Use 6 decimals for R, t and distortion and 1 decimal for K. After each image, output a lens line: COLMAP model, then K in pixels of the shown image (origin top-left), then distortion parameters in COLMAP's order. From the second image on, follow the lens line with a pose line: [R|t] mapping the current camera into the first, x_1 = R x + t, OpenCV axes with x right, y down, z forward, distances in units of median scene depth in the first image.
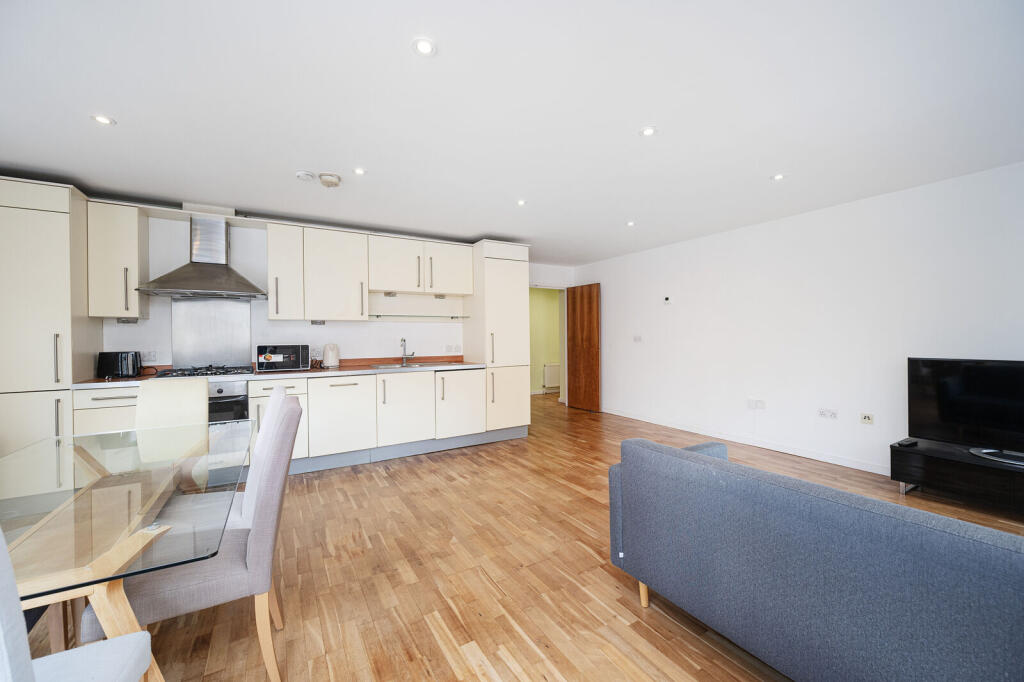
lens RADIAL K [[402.9, 0, 511.7], [0, 402.9, 339.3], [0, 0, 1]] dist [-0.002022, -0.000175]
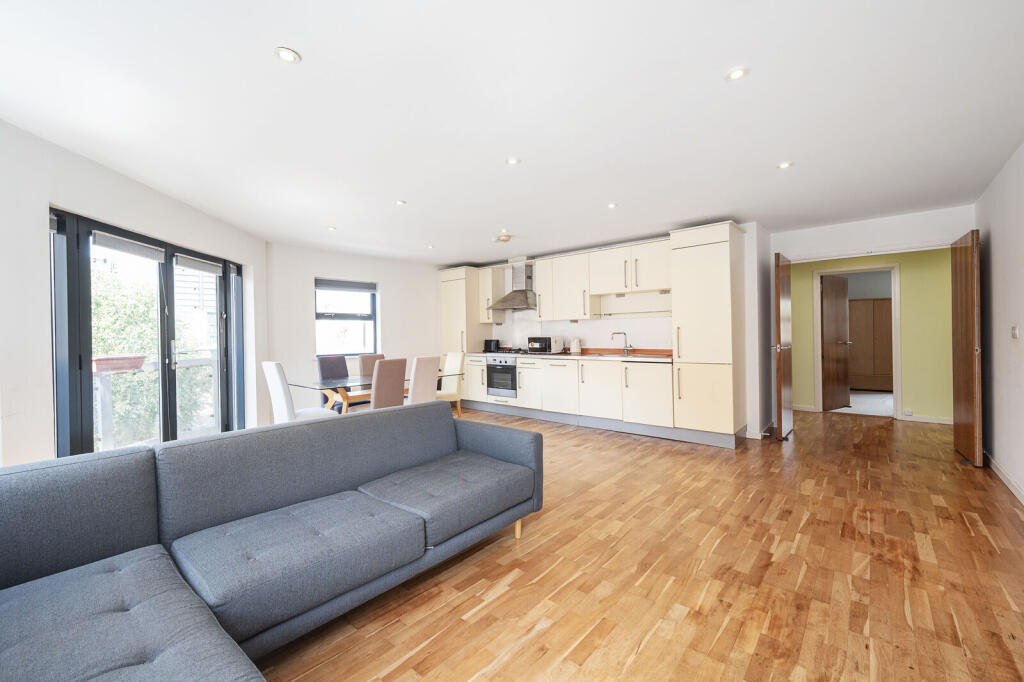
lens RADIAL K [[422.2, 0, 510.1], [0, 422.2, 338.3], [0, 0, 1]] dist [0.001077, 0.000013]
pose [[0.313559, 0.013264, -0.949476, 0.943628], [0.005227, 0.999863, 0.015694, -0.007063], [0.949554, -0.009883, 0.313447, 0.363315]]
